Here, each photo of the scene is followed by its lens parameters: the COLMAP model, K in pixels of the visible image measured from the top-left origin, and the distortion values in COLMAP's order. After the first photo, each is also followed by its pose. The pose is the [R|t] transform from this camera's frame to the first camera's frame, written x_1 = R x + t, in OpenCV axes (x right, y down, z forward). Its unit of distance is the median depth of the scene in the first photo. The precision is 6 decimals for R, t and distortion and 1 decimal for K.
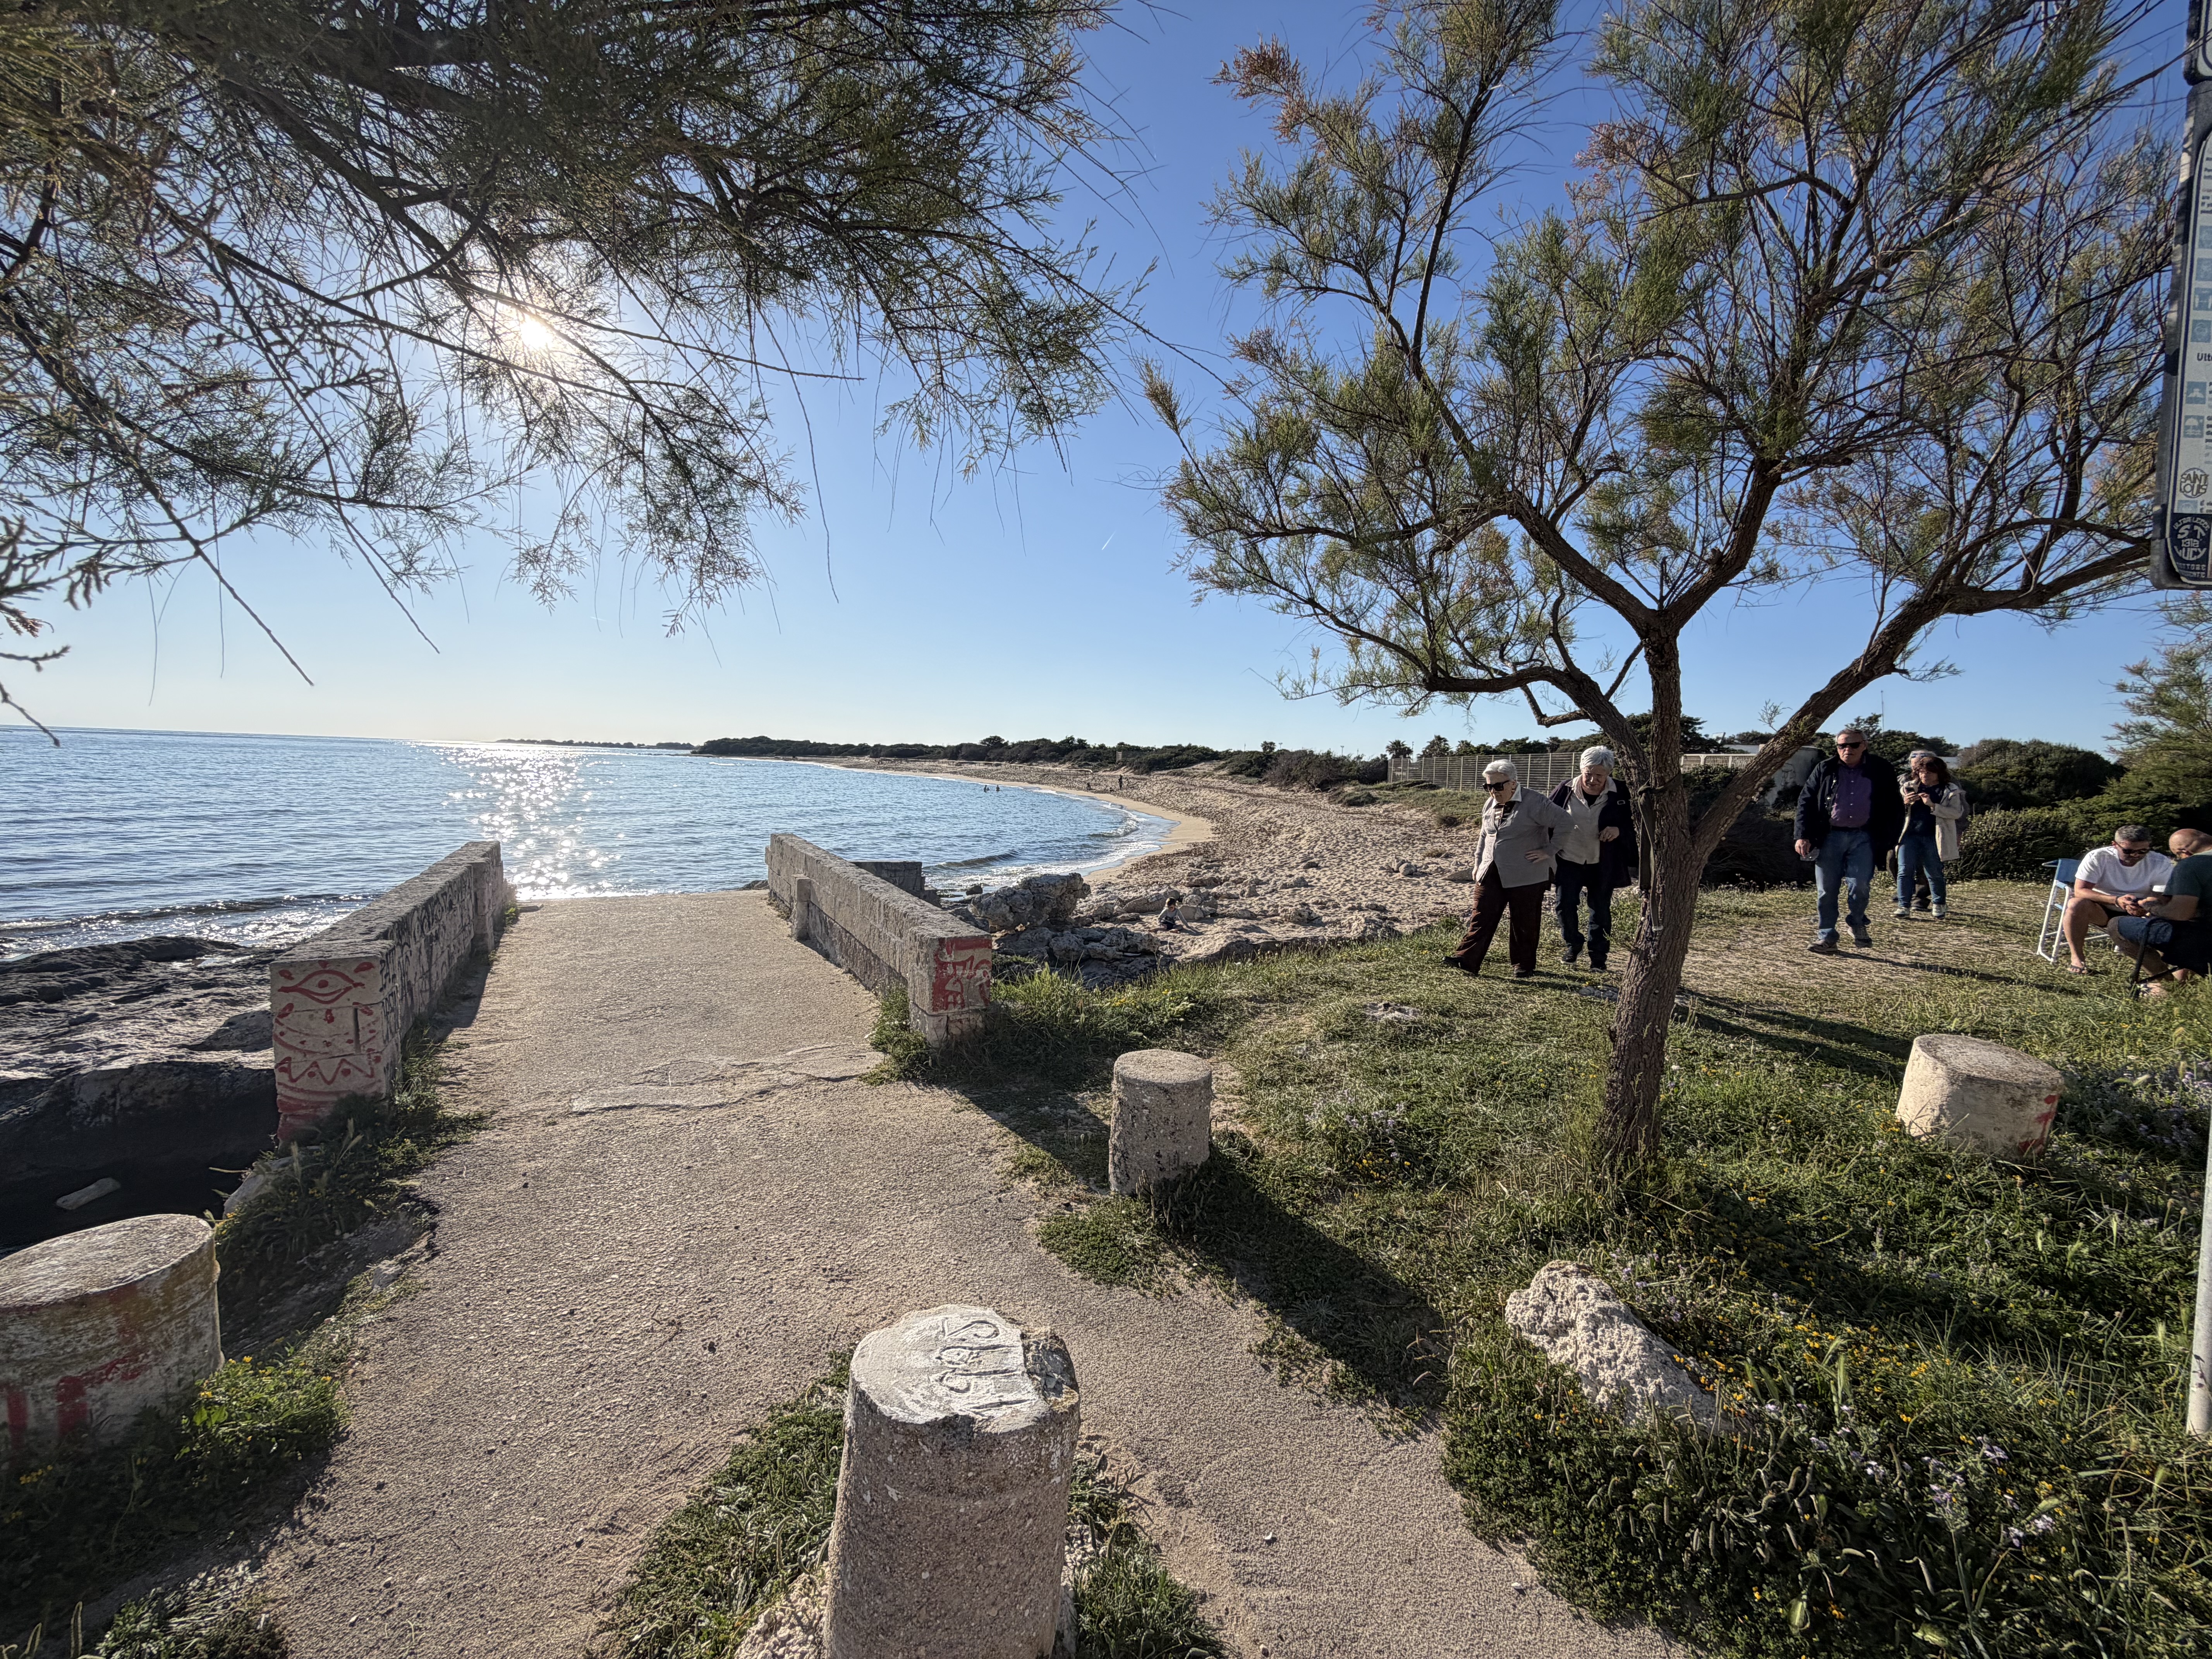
lens RADIAL K [[885.1, 0, 1098.3], [0, 885.1, 831.2], [0, 0, 1]] dist [0.002082, -0.000293]
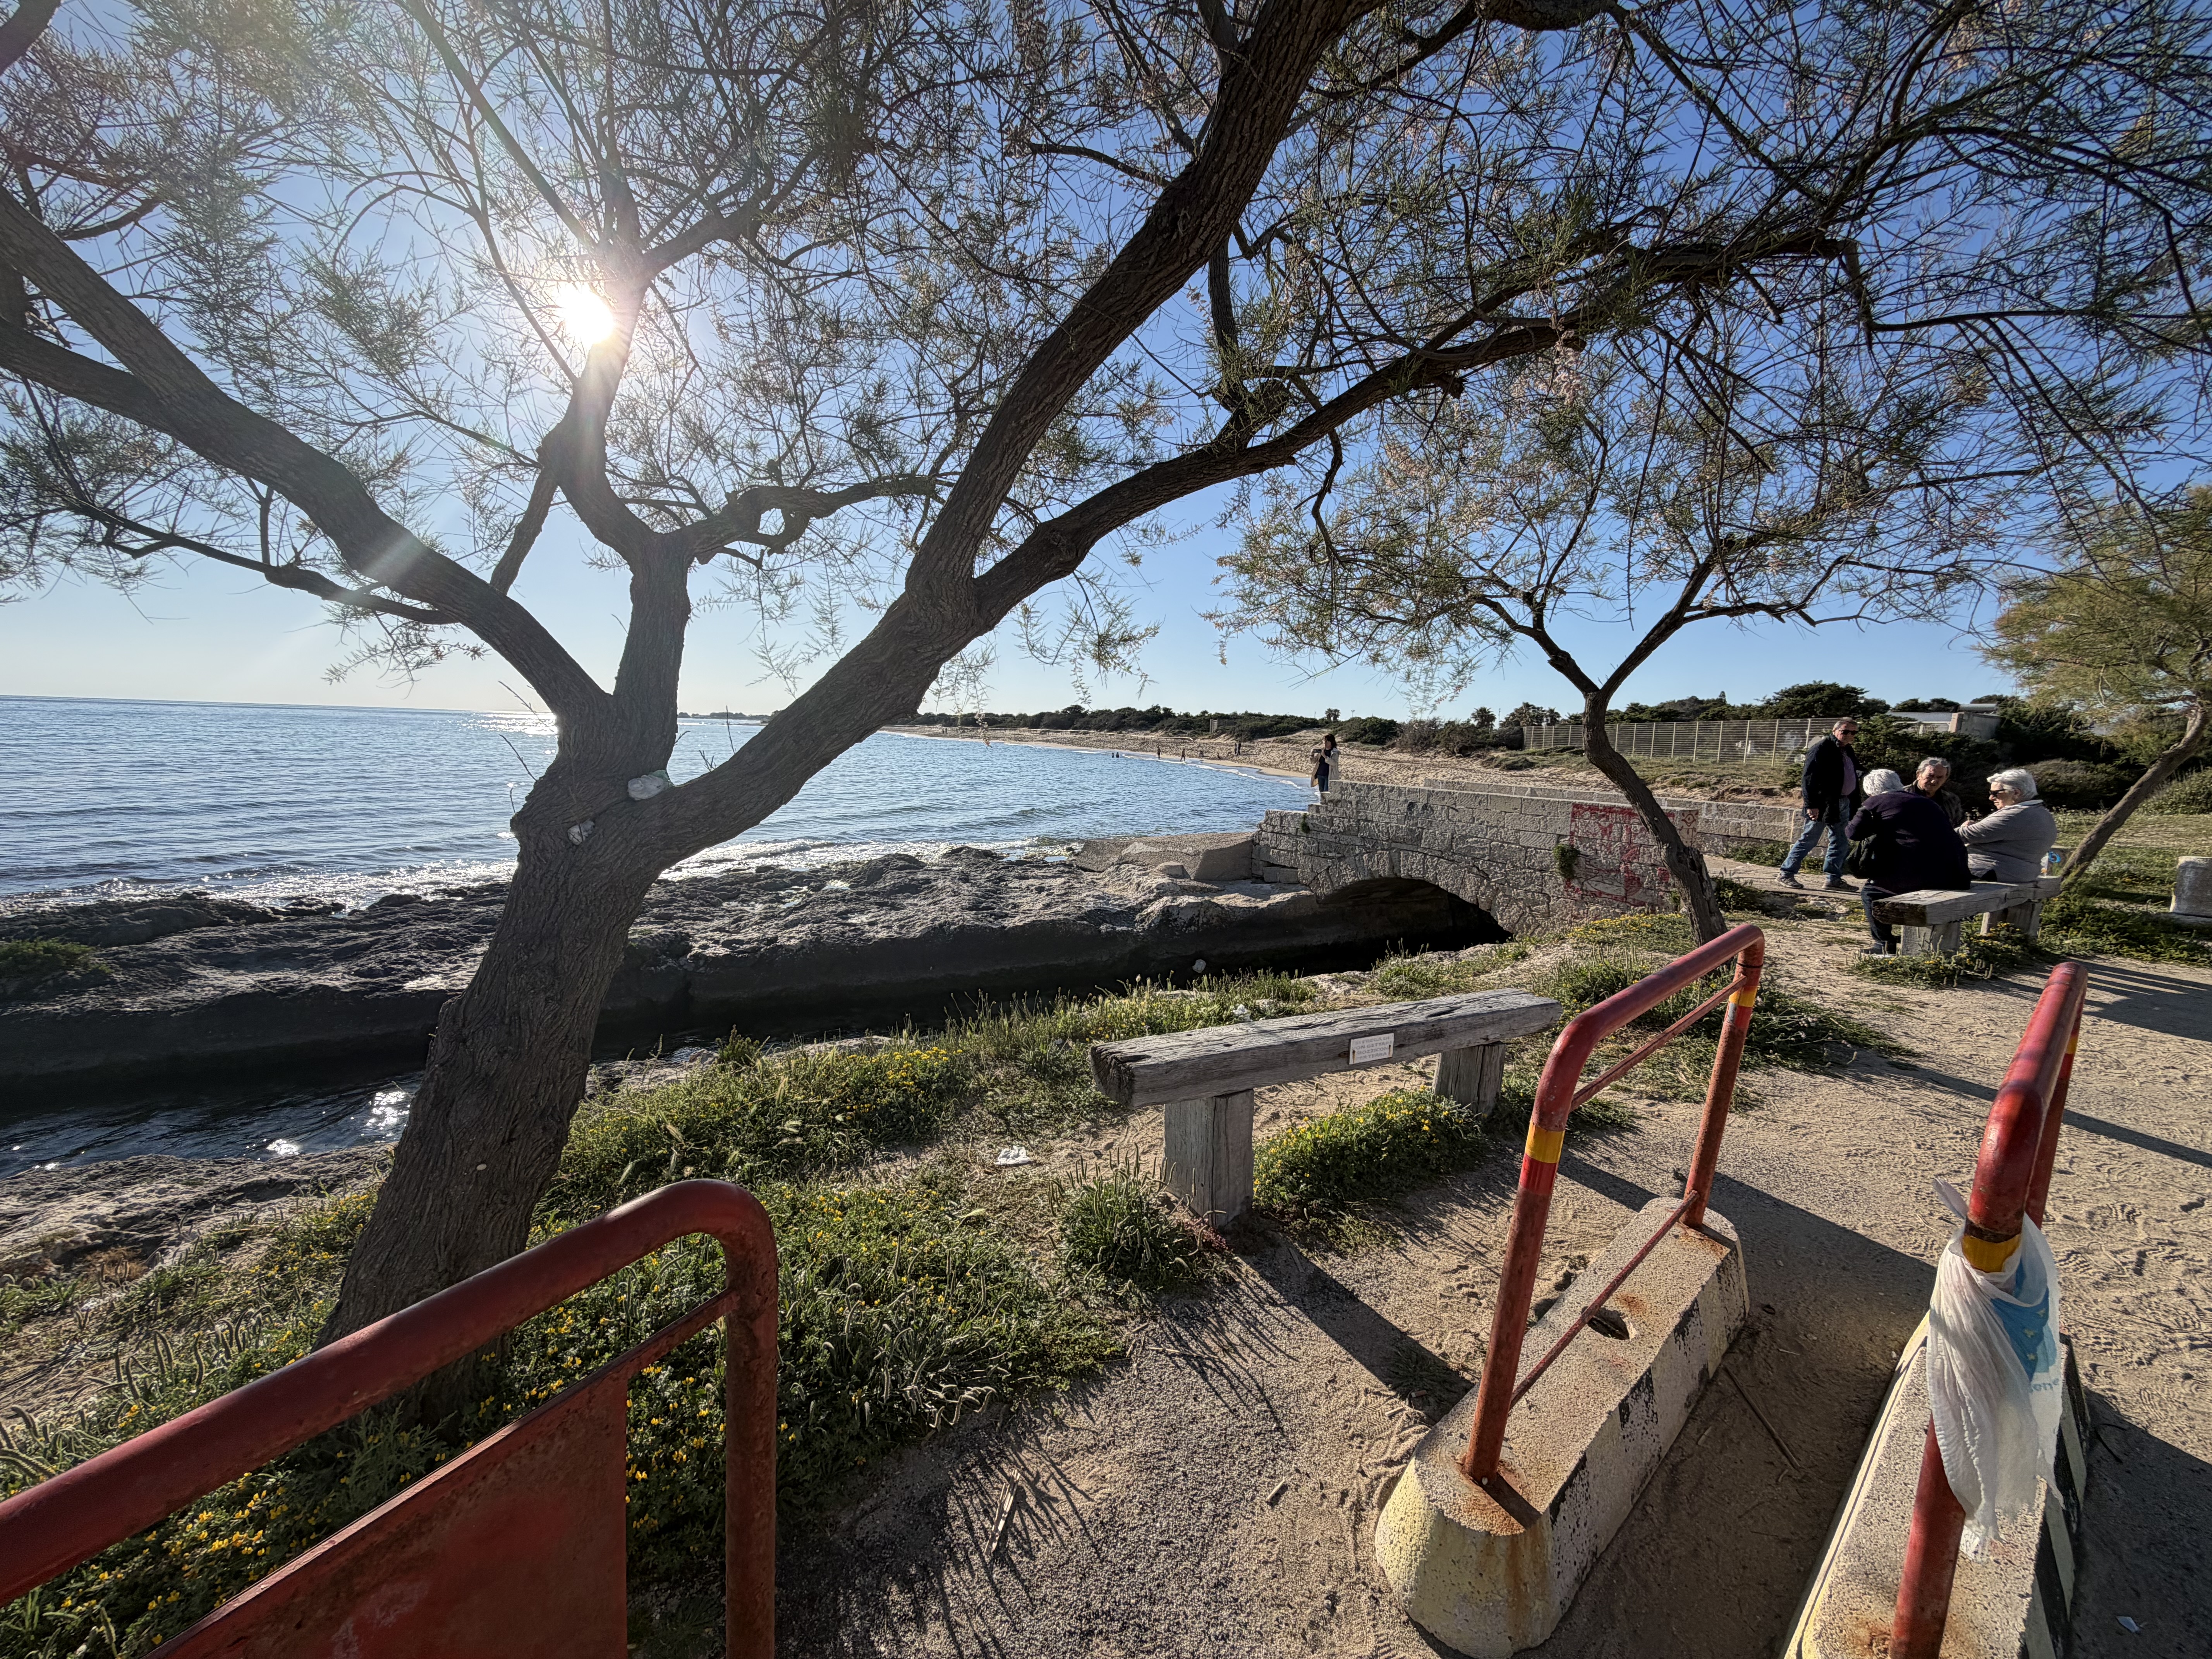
lens RADIAL K [[885.1, 0, 1106.8], [0, 885.1, 830.6], [0, 0, 1]] dist [0.002082, -0.000293]
pose [[0.999023, 0.001673, -0.044164, -2.673745], [-0.000128, 0.999389, 0.034962, 0.132256], [0.044195, -0.034922, 0.998412, -1.840472]]
